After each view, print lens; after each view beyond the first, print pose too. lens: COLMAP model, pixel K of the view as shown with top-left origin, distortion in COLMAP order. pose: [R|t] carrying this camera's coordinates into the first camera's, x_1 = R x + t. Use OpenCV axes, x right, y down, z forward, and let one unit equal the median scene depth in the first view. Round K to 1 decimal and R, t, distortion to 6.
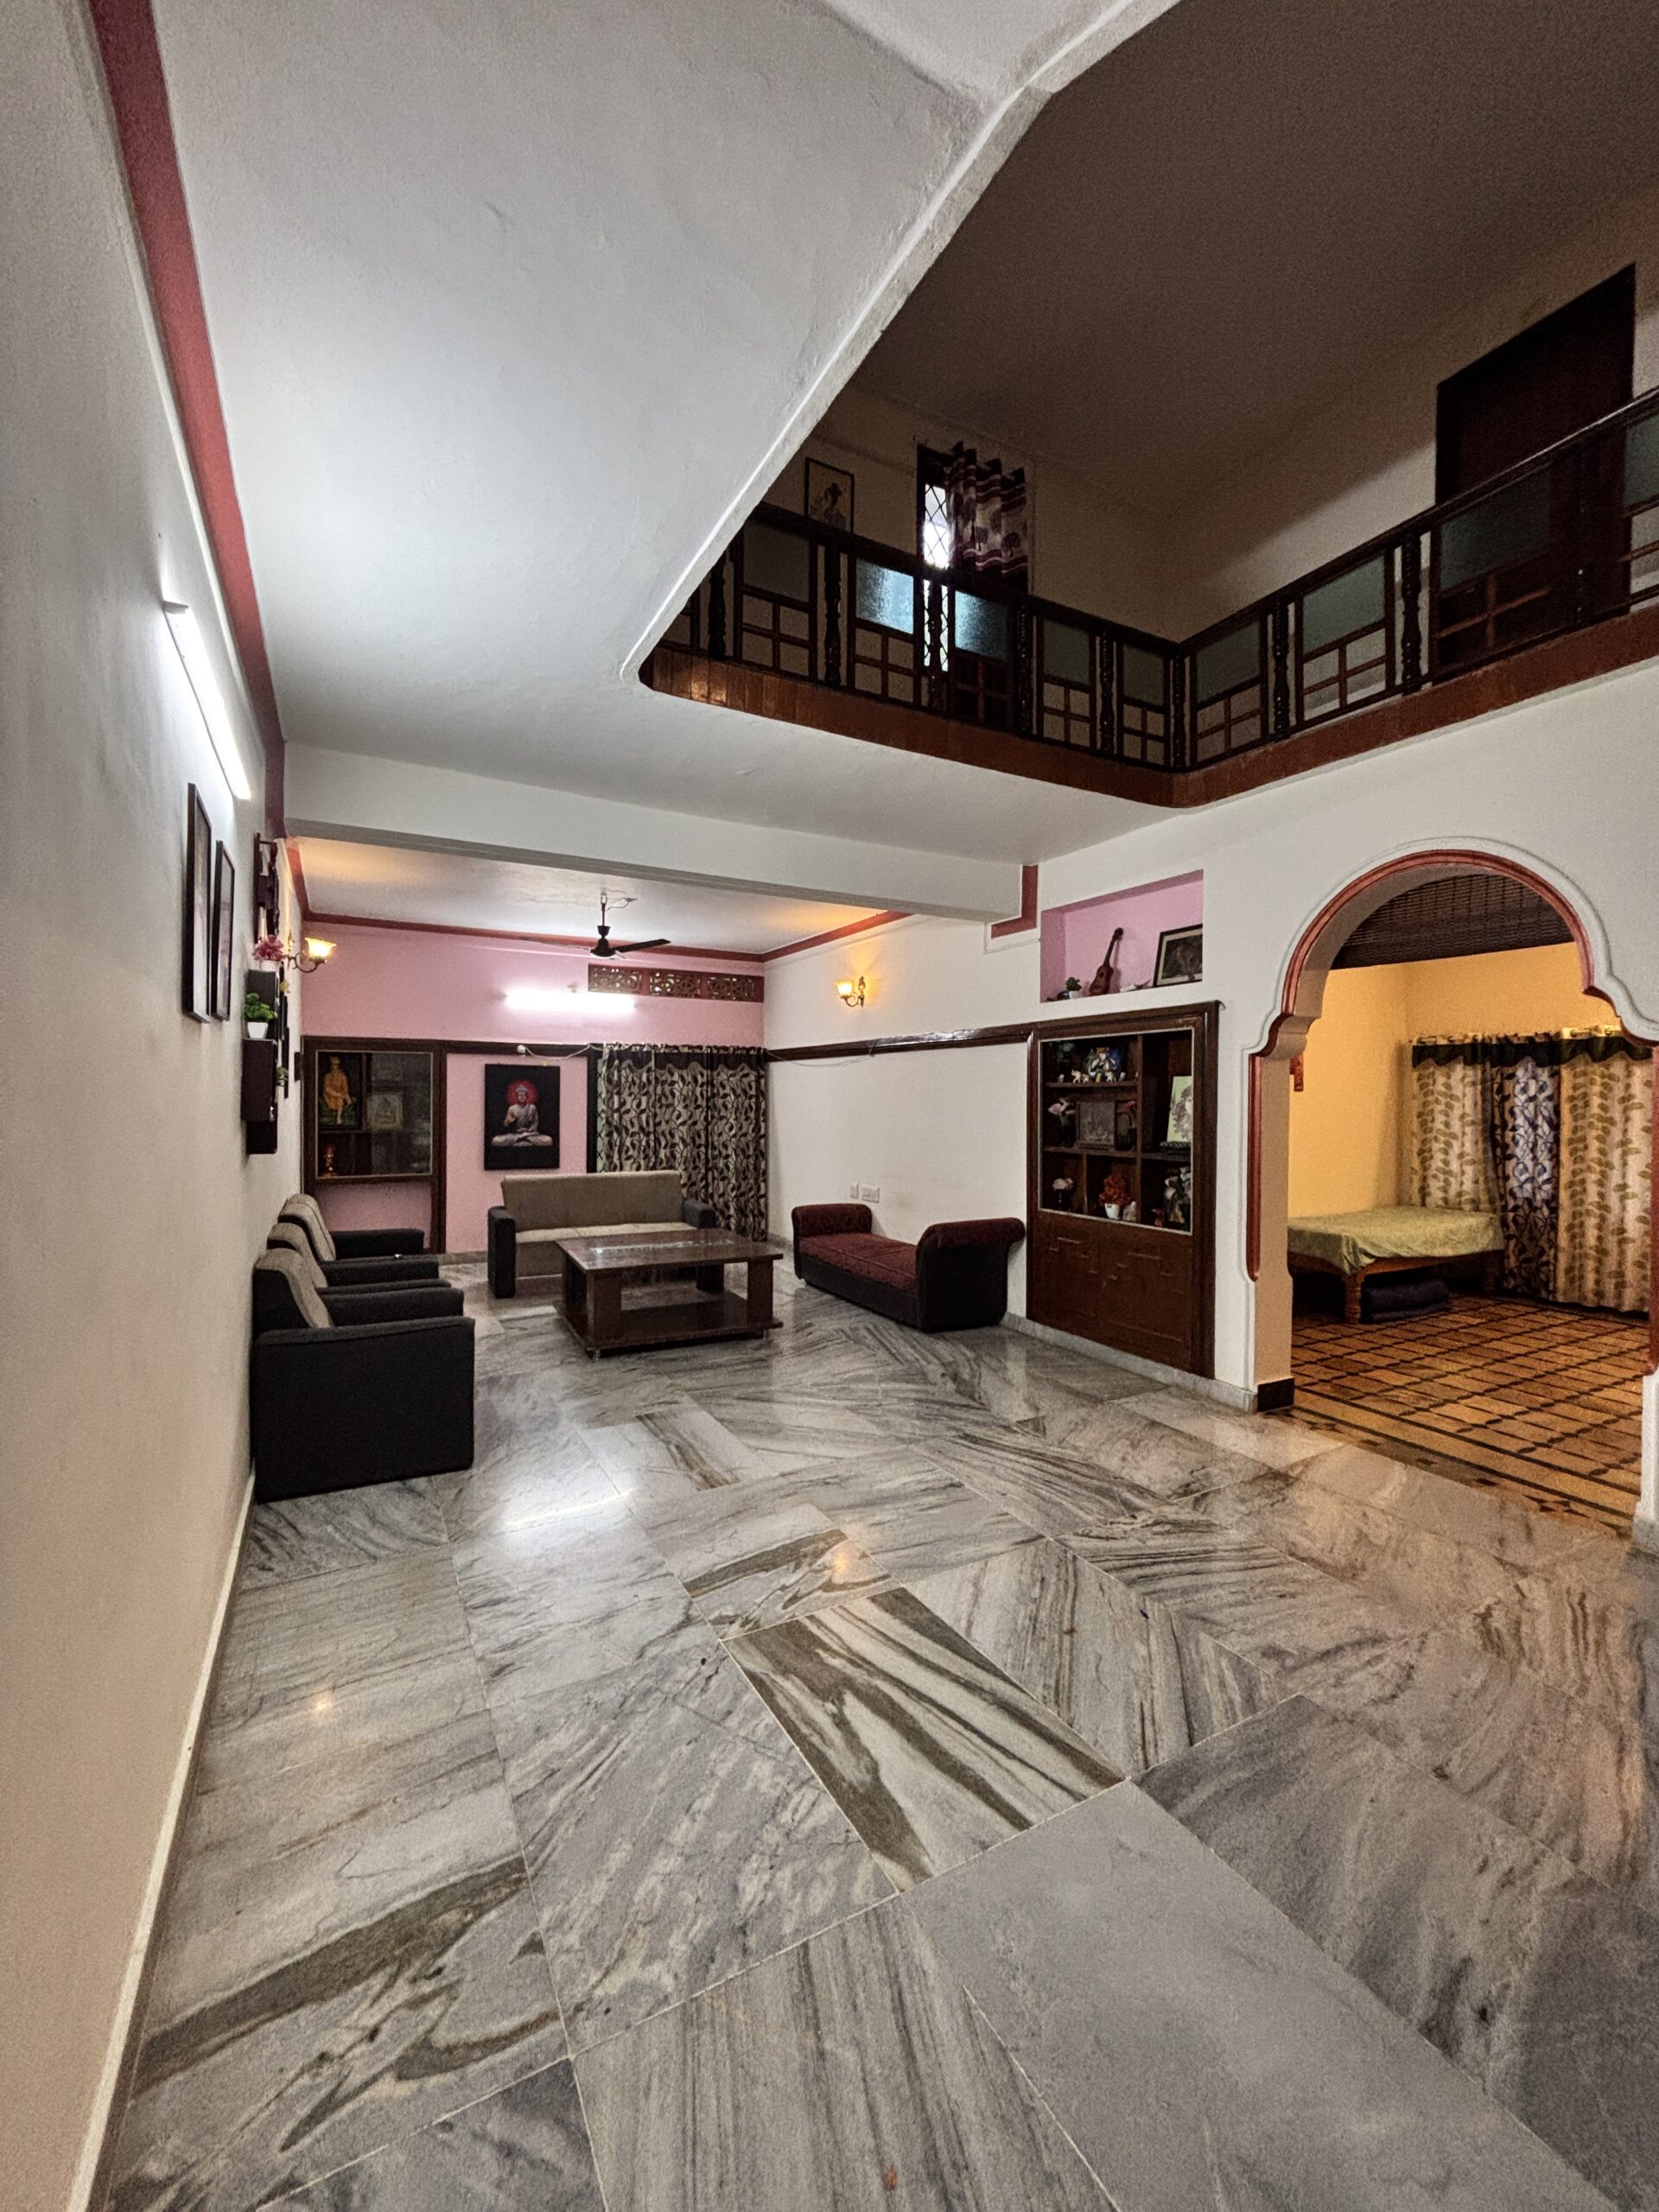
lens RADIAL K [[895.6, 0, 830.7], [0, 895.6, 1085.4], [0, 0, 1]] dist [-0.001789, -0.001343]
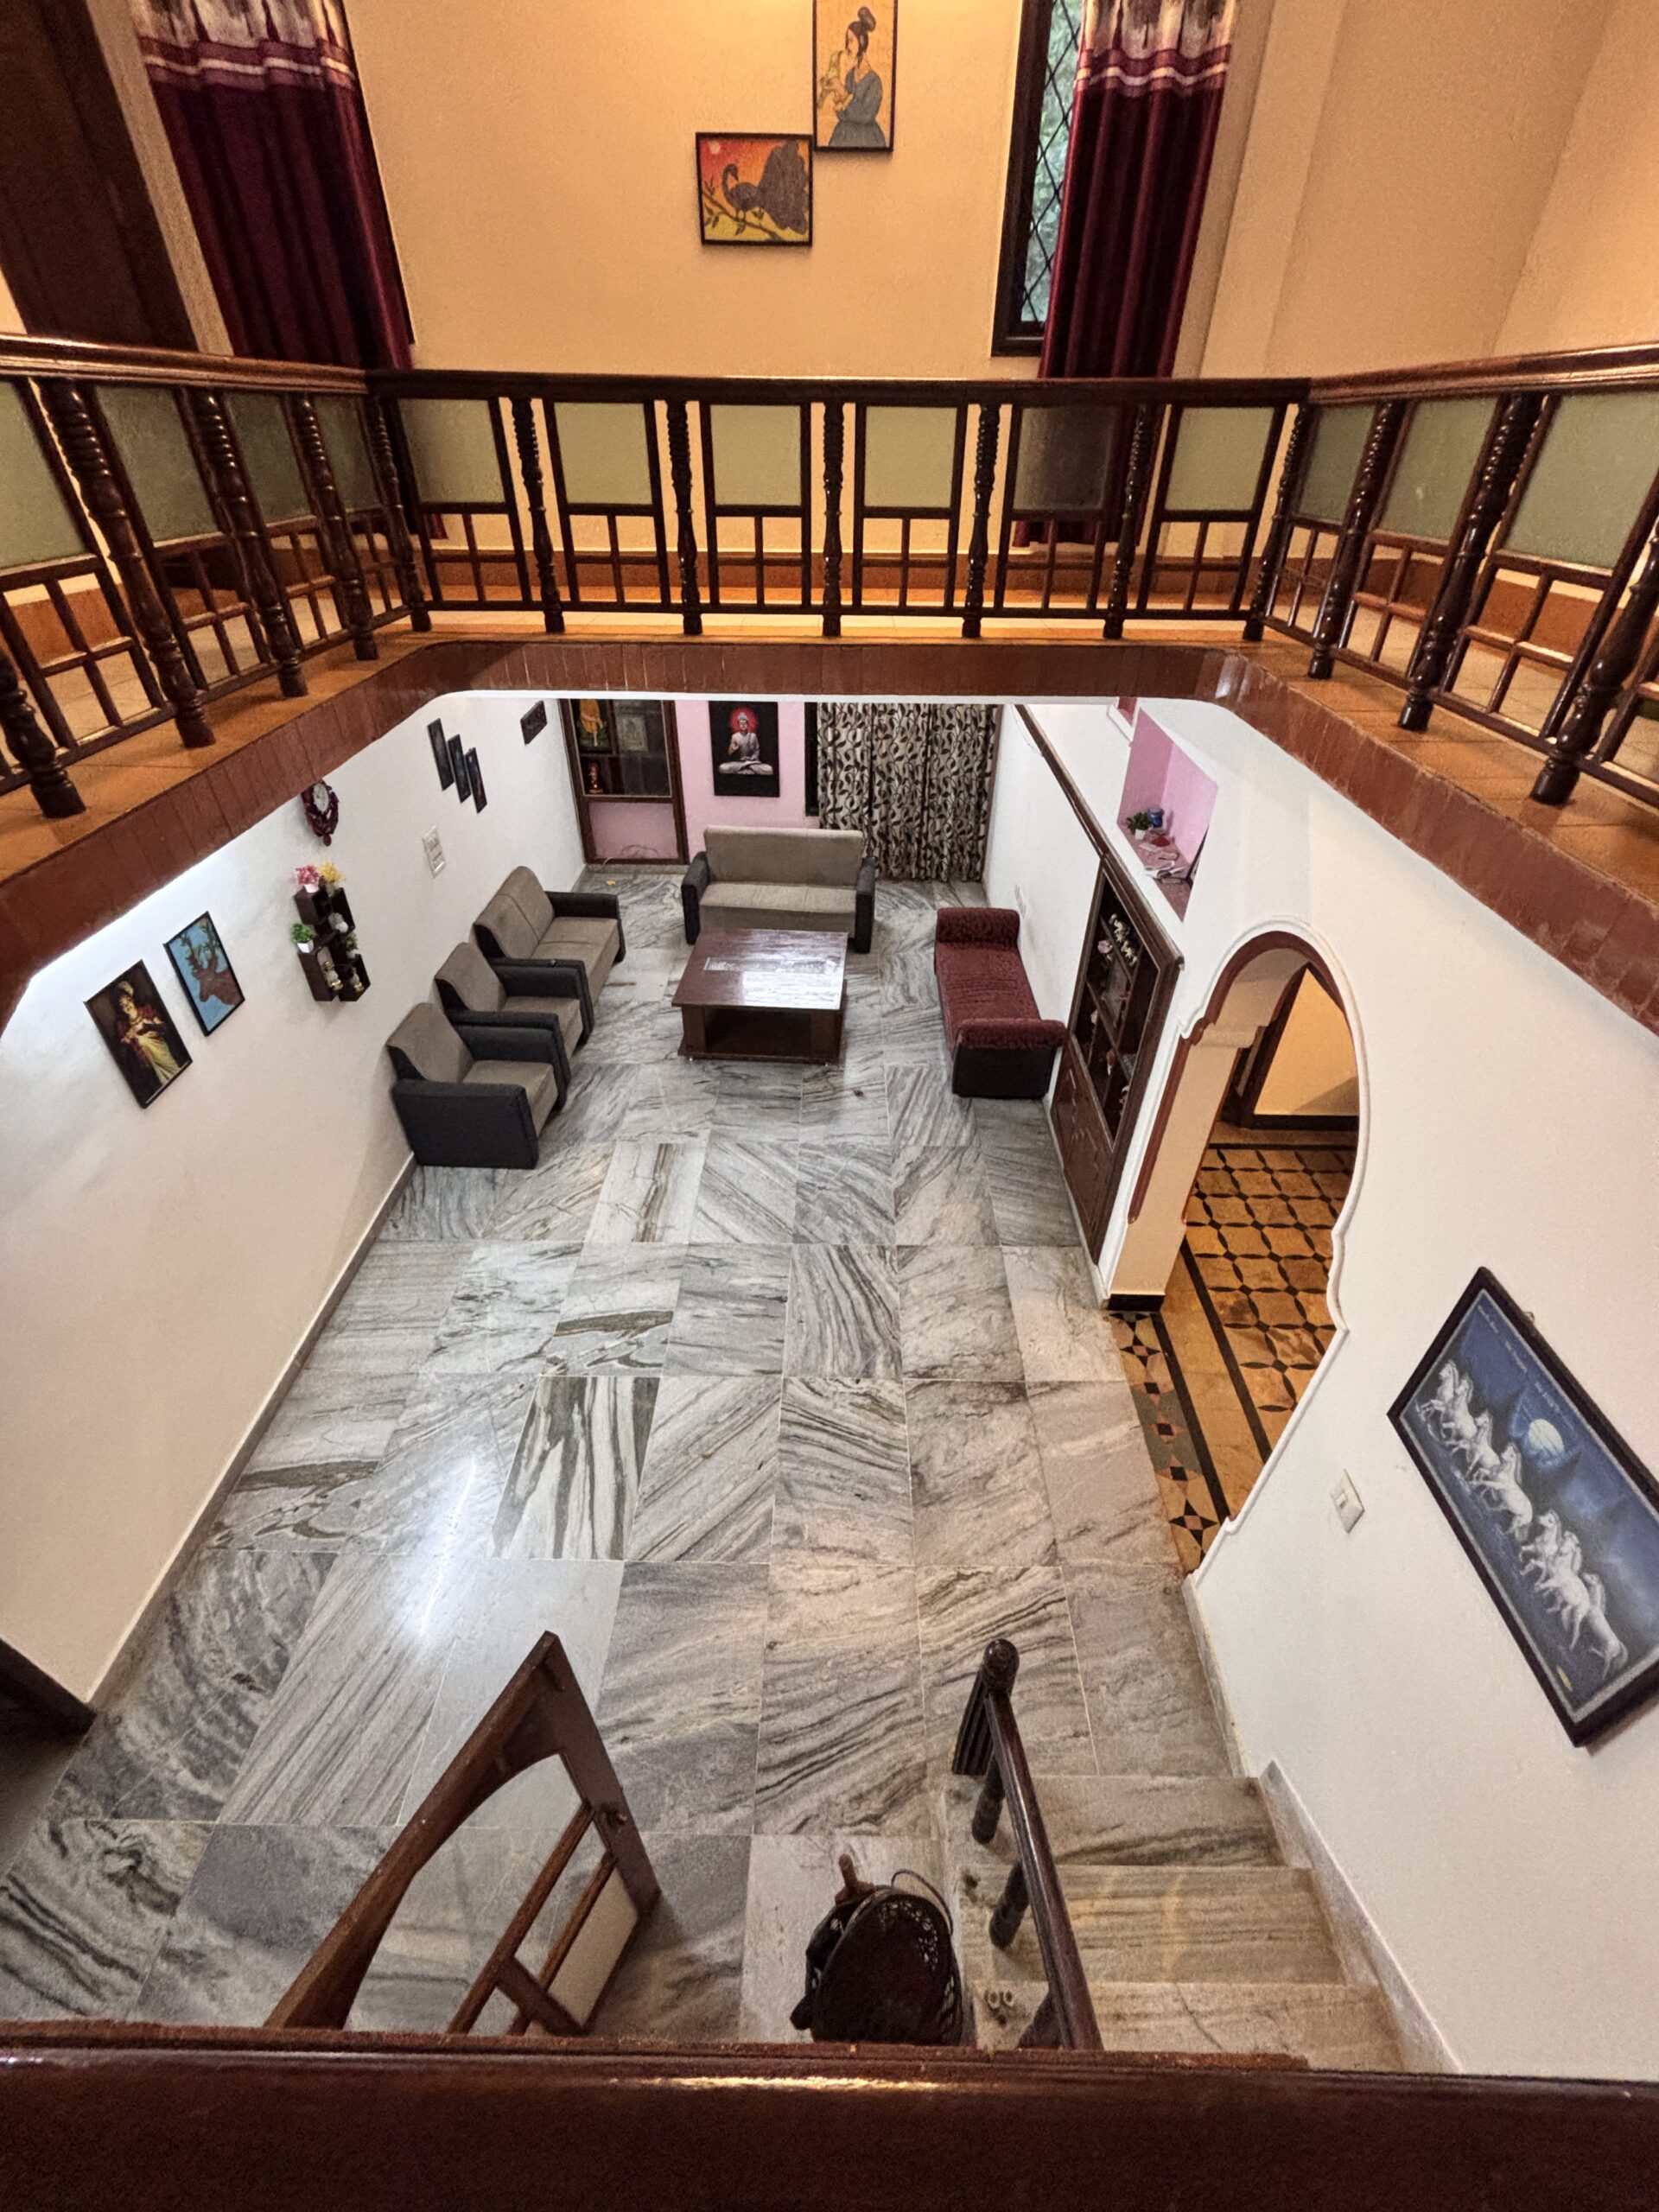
lens RADIAL K [[895.6, 0, 841.1], [0, 895.6, 1102.9], [0, 0, 1]] dist [-0.001789, -0.001343]
pose [[0.870041, 0.298614, -0.392247, 0.383551], [0.008293, 0.786690, 0.617292, -0.371787], [0.492909, -0.540323, 0.681977, 0.148402]]
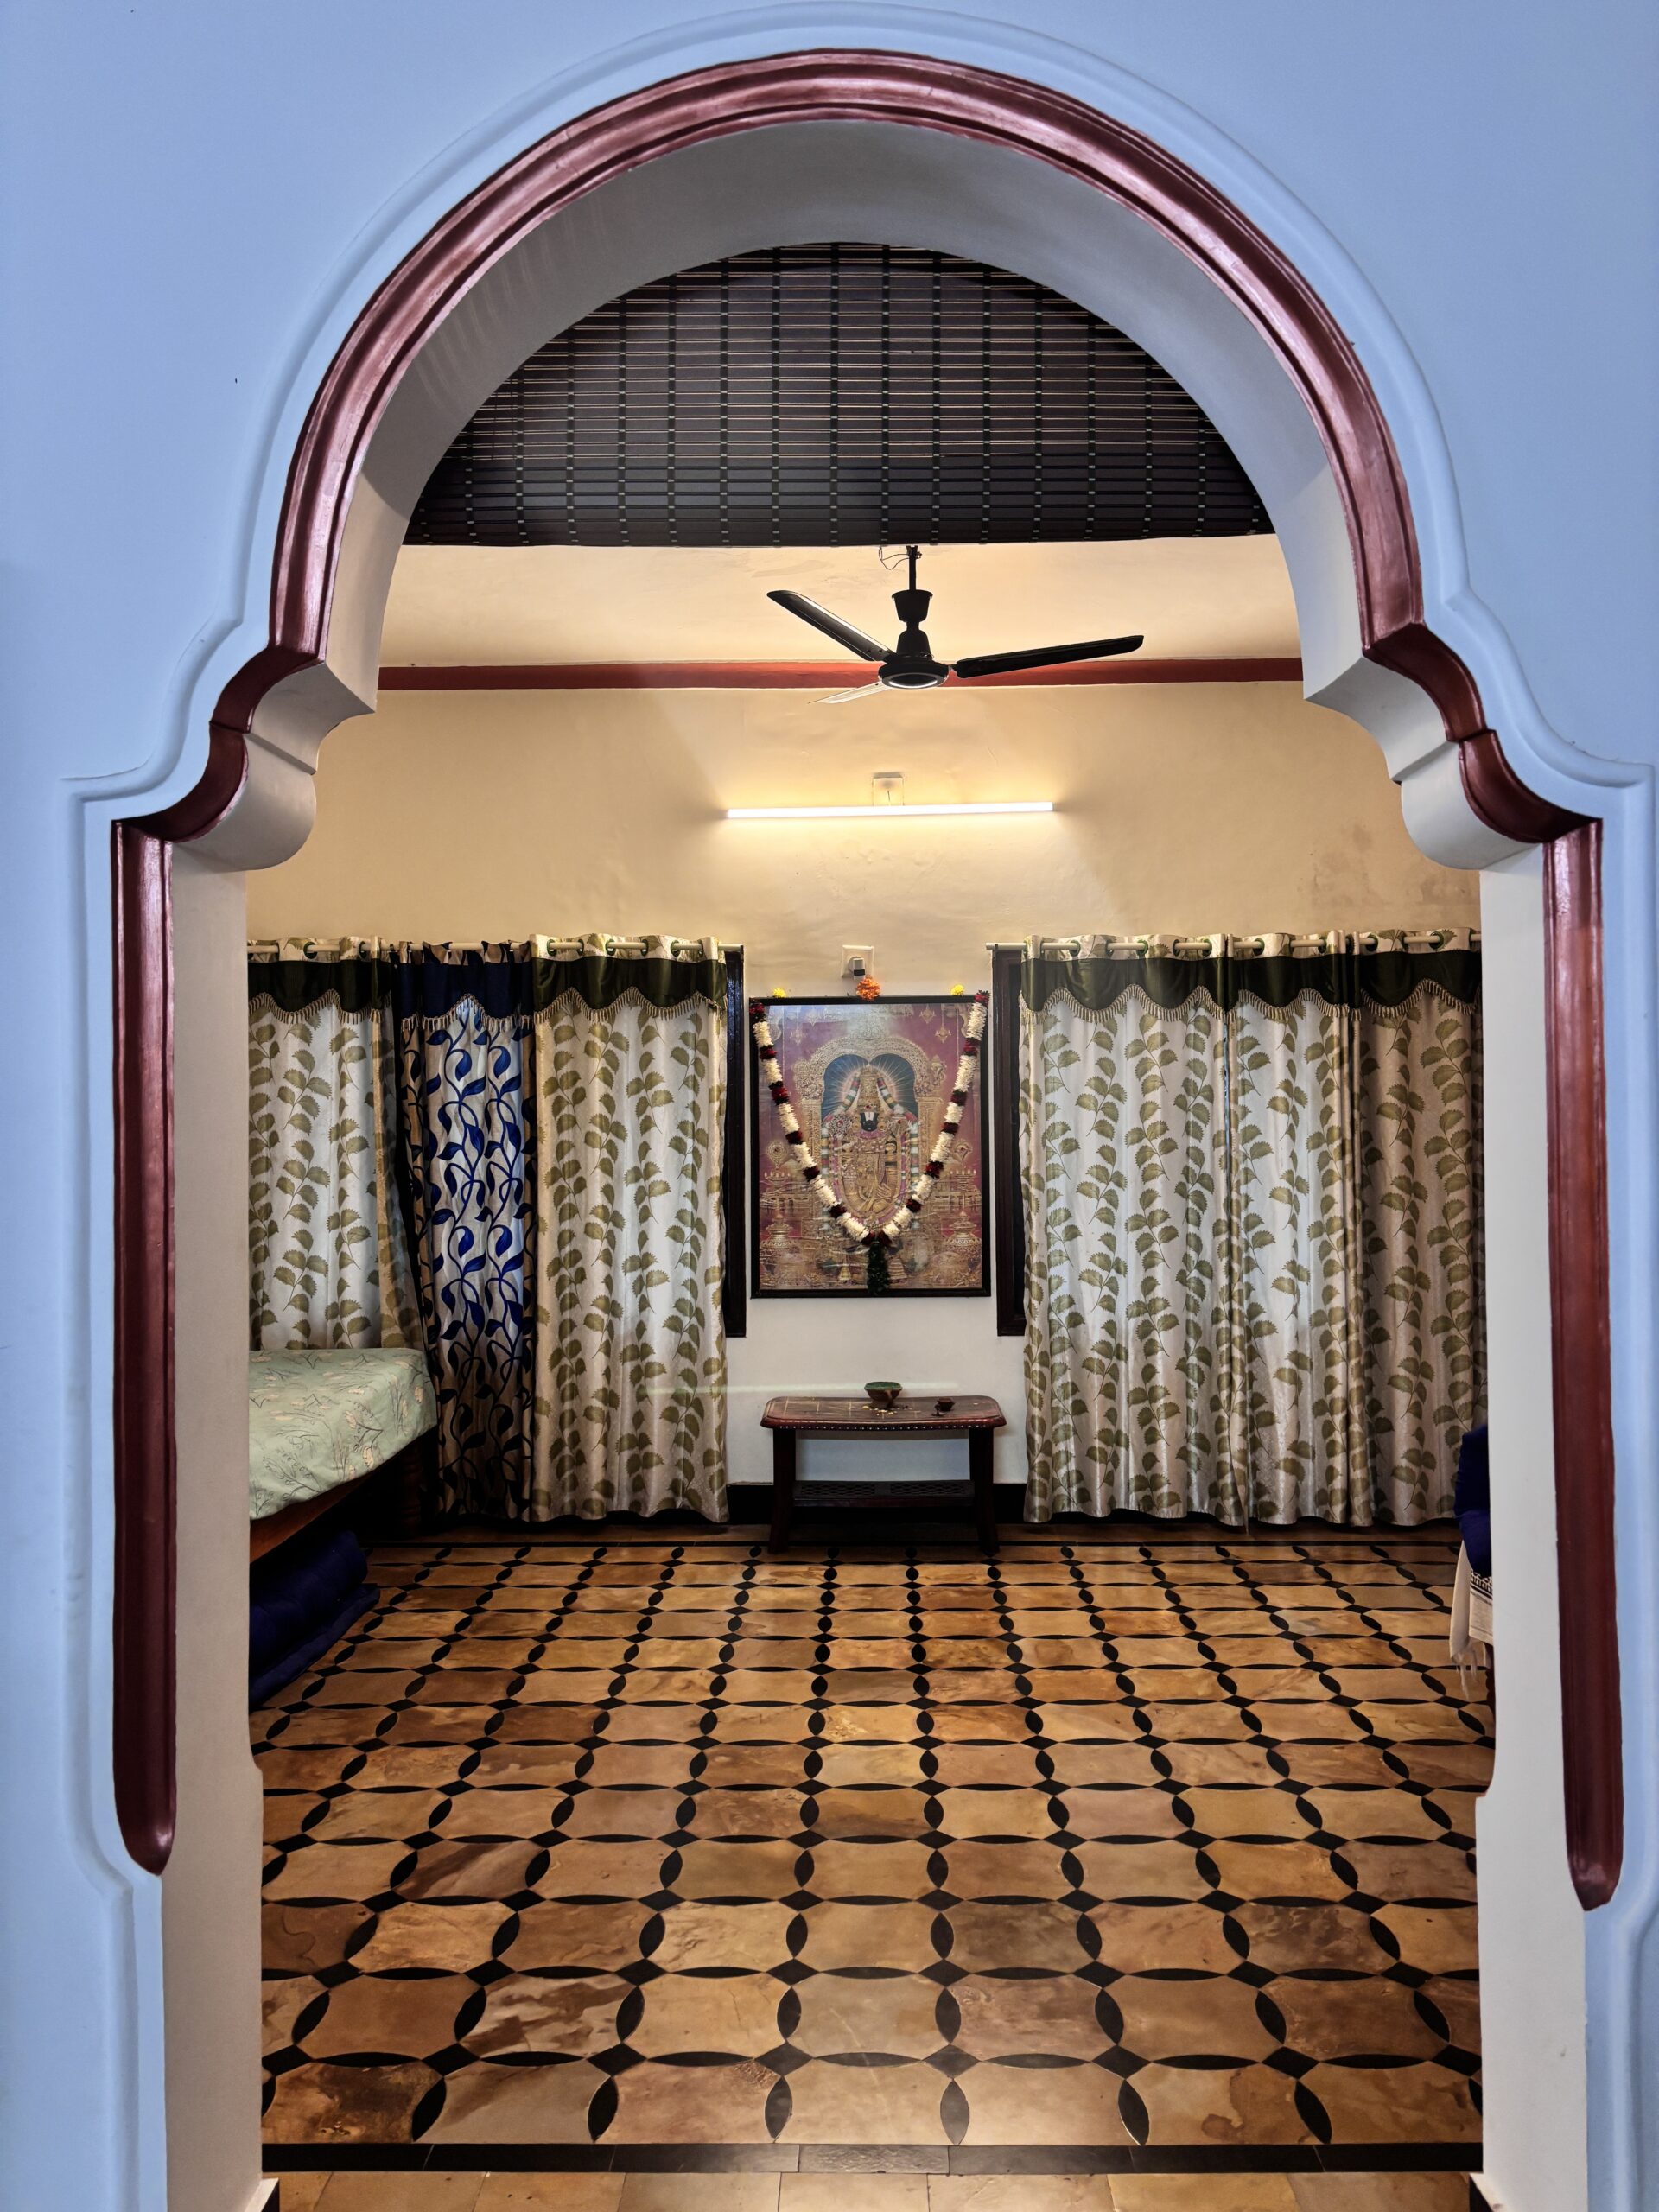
lens RADIAL K [[1637.5, 0, 836.6], [0, 1637.5, 1107.1], [0, 0, 1]] dist [0.032573, -0.008284]
pose [[0.478147, -0.005926, 0.878260, 0.143754], [0.003185, 0.999982, 0.005014, 0.023805], [-0.878274, 0.000400, 0.478157, 0.472243]]
